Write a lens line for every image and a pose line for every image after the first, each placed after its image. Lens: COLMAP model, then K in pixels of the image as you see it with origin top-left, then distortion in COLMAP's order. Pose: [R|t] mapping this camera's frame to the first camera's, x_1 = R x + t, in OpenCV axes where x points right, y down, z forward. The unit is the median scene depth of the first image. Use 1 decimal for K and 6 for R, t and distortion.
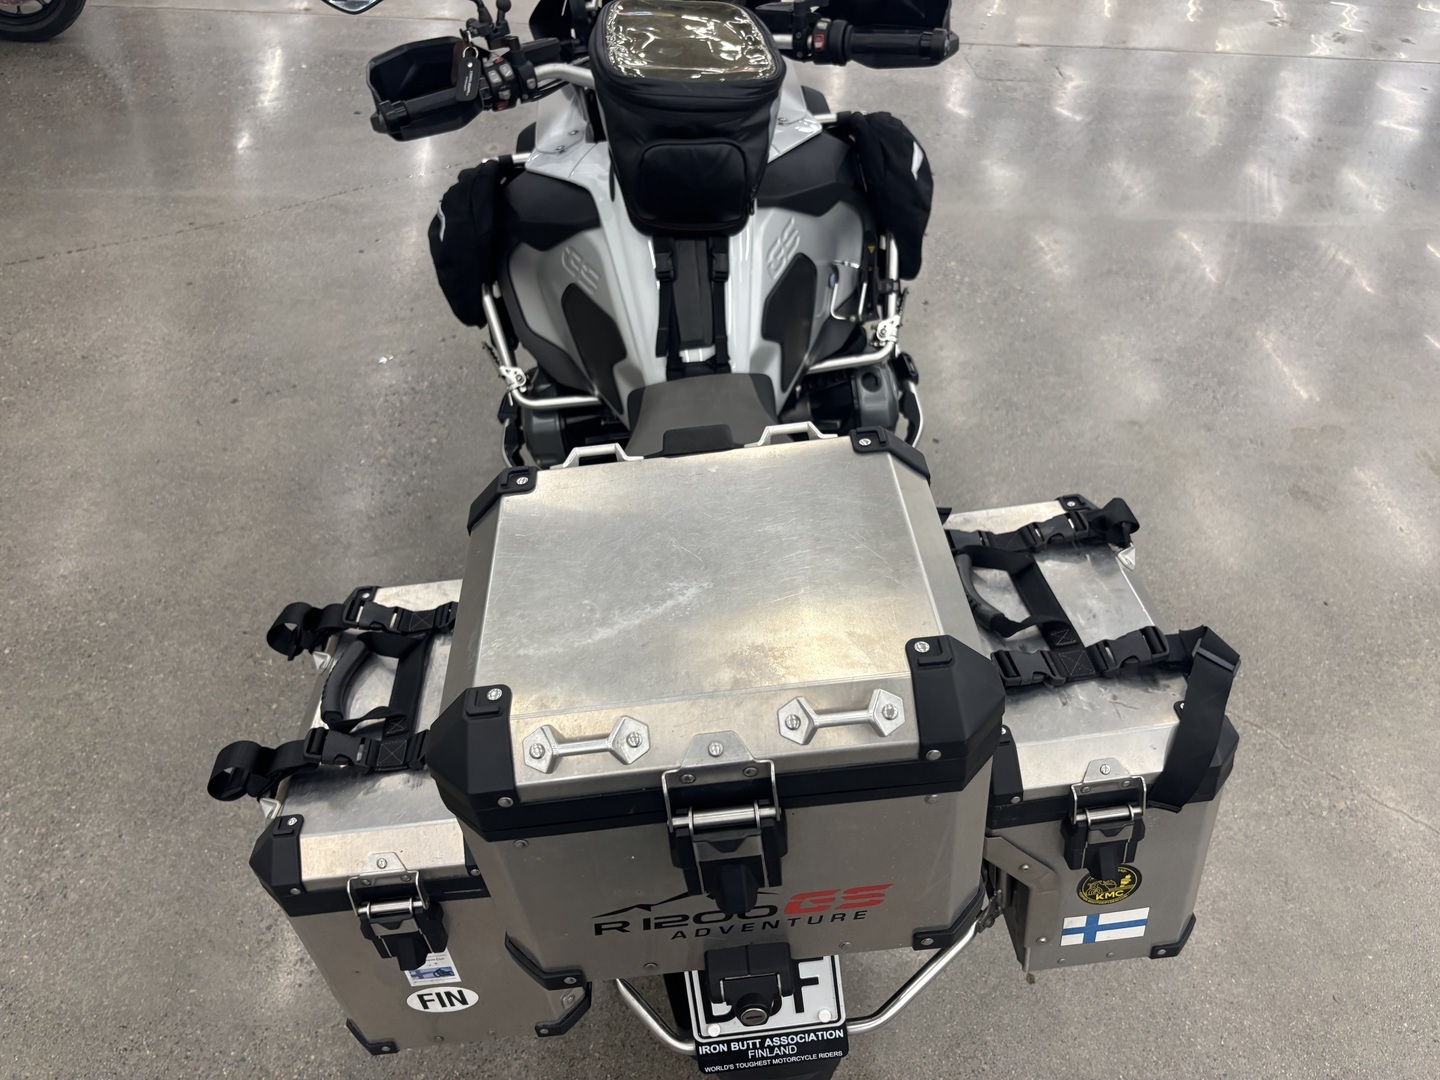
lens RADIAL K [[1110.5, 0, 731.3], [0, 1110.5, 545.4], [0, 0, 1]] dist [0.038008, -0.056792]
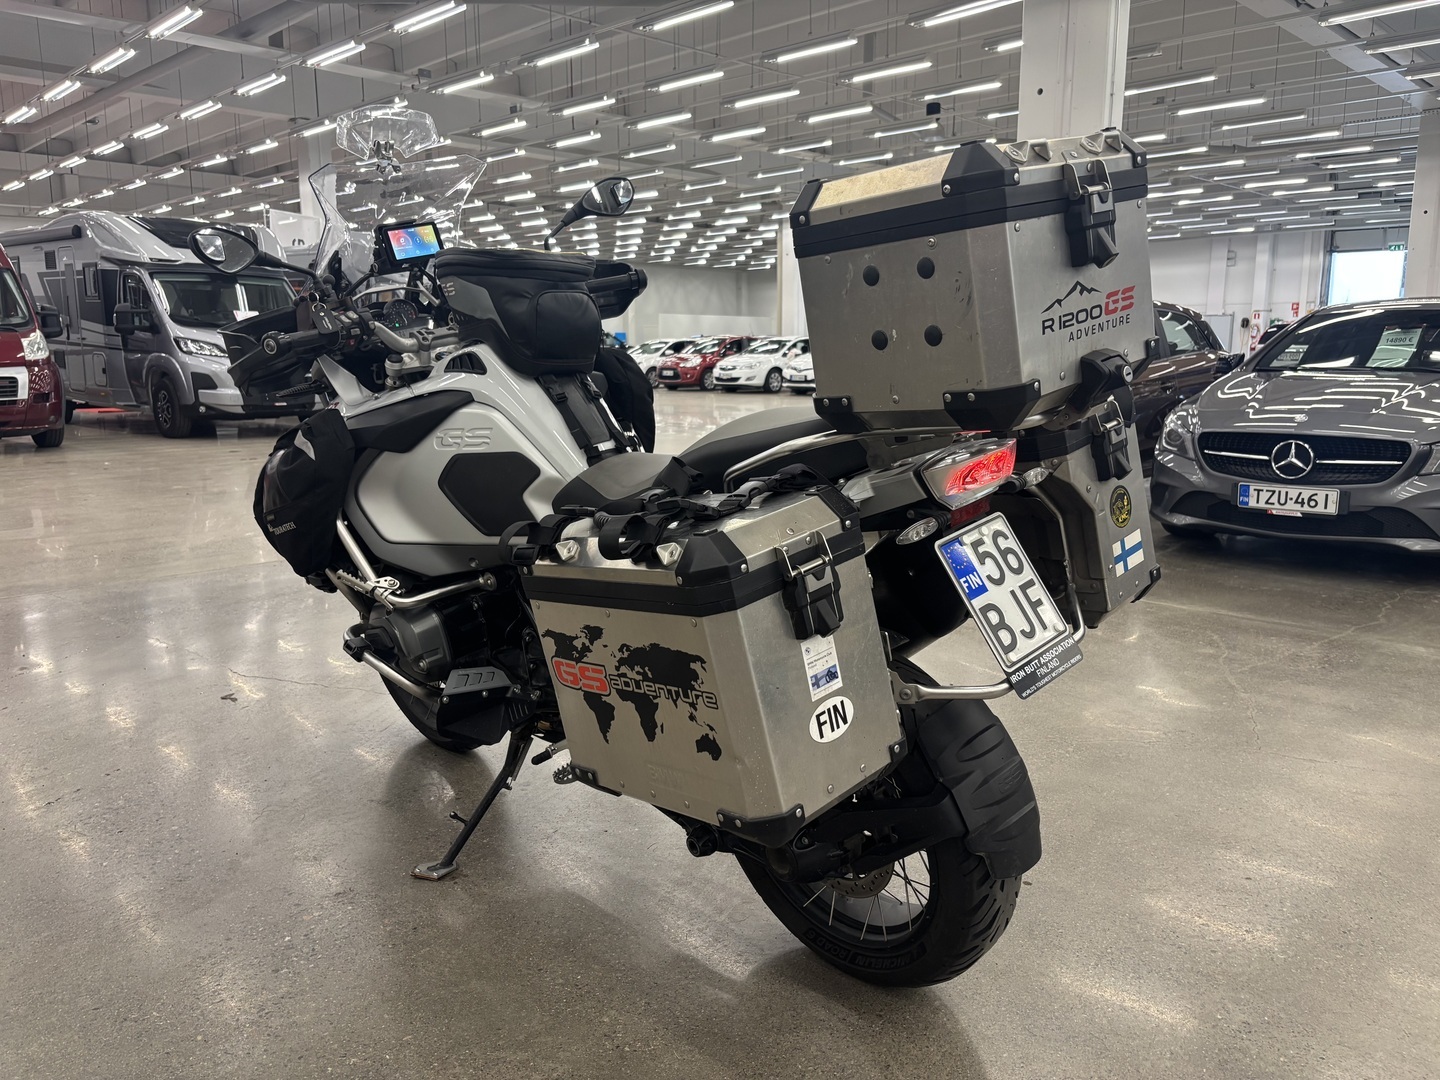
lens RADIAL K [[1110.5, 0, 713.4], [0, 1110.5, 528.5], [0, 0, 1]] dist [0.038008, -0.056792]
pose [[0.782044, -0.177531, 0.597403, -0.988541], [0.479431, 0.783819, -0.394682, 0.647901], [-0.398187, 0.595072, 0.698095, 0.175114]]
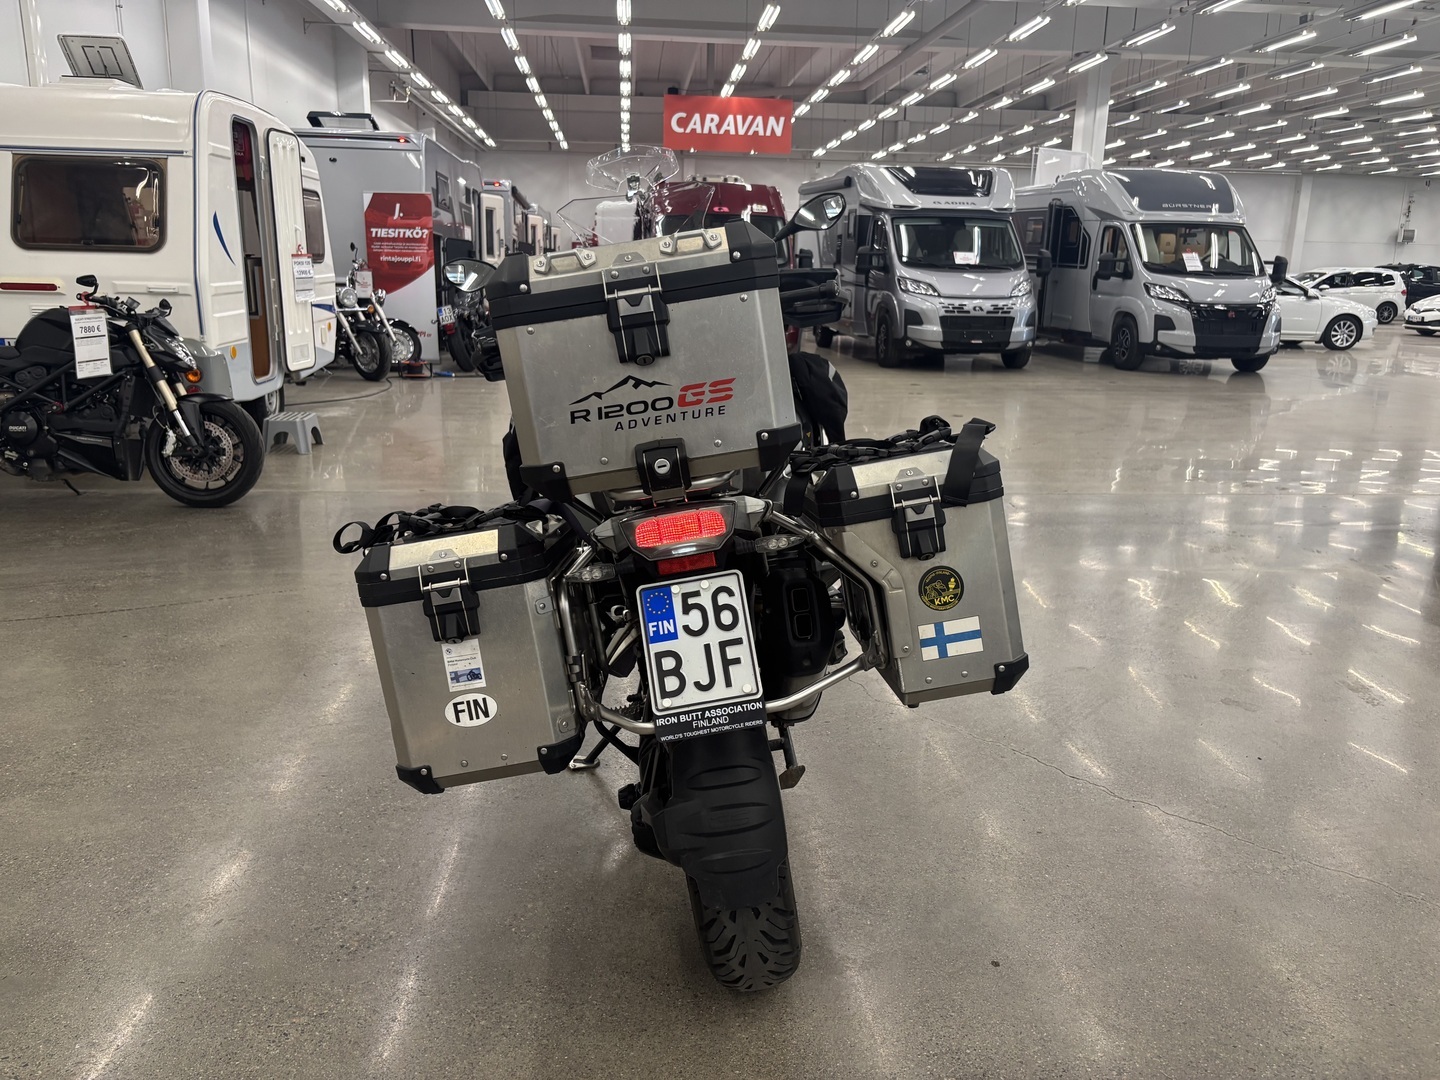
lens RADIAL K [[1110.5, 0, 741.1], [0, 1110.5, 525.8], [0, 0, 1]] dist [0.038008, -0.056792]
pose [[0.997851, -0.056494, -0.033189, 0.132119], [0.030957, 0.852931, -0.521105, 0.954212], [0.057747, 0.518958, 0.852847, -0.267443]]
